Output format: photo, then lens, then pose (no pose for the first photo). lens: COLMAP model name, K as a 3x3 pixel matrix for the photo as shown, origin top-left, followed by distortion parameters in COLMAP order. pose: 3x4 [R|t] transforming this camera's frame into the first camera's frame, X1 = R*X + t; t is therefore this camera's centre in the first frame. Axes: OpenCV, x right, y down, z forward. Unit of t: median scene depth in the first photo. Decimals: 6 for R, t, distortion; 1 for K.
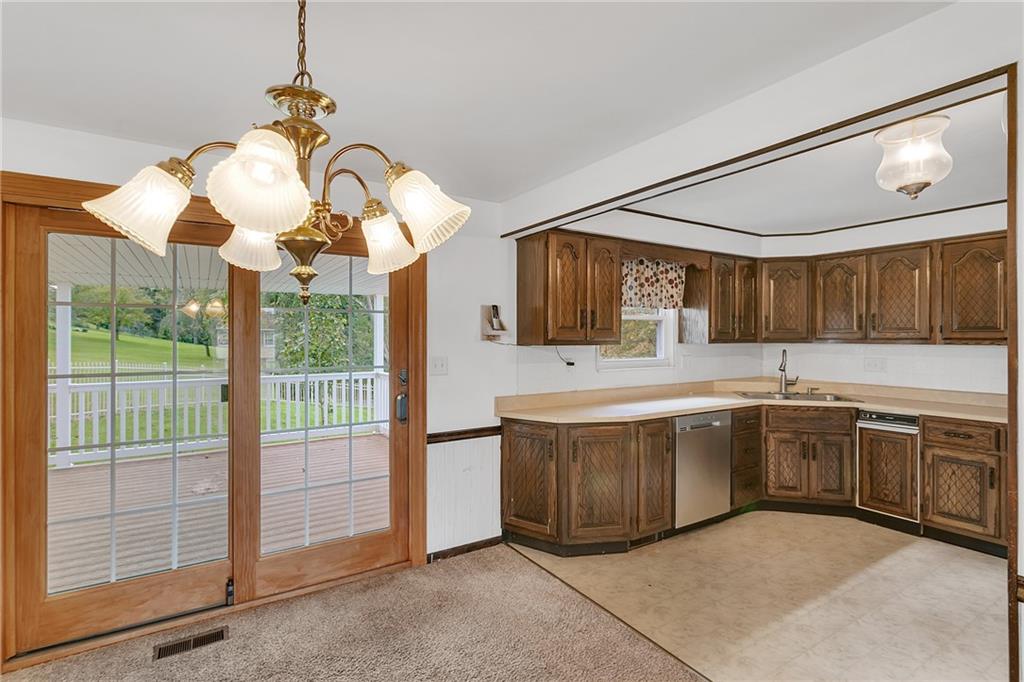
lens RADIAL K [[482.3, 0, 509.8], [0, 482.3, 339.4], [0, 0, 1]] dist [-0.000404, -0.000901]
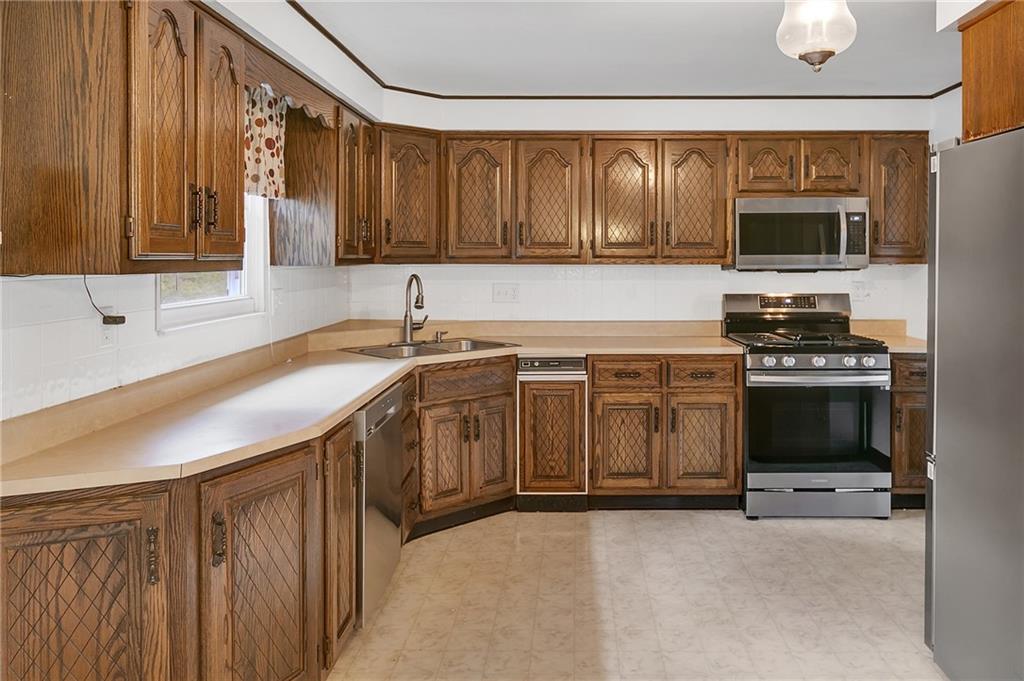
lens RADIAL K [[772.0, 0, 561.9], [0, 772.0, 266.5], [0, 0, 1]] dist [-0.001131, 0.000045]
pose [[0.534931, -0.010107, 0.844836, -0.217429], [0.003100, 0.999945, 0.009999, 0.001722], [-0.844890, -0.002730, 0.534933, 0.367770]]
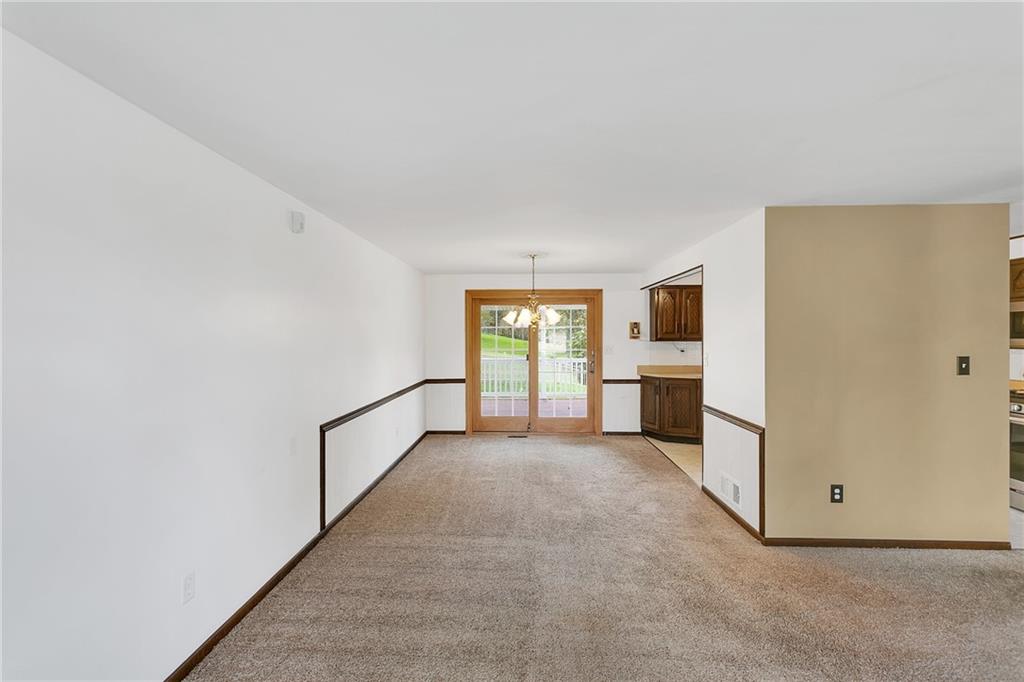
lens RADIAL K [[482.3, 0, 513.4], [0, 482.3, 336.0], [0, 0, 1]] dist [-0.000404, -0.000901]
pose [[0.826749, 0.001425, -0.562569, 0.673188], [-0.001799, 0.999998, -0.000111, -0.008044], [0.562568, 0.001104, 0.826750, -1.000532]]
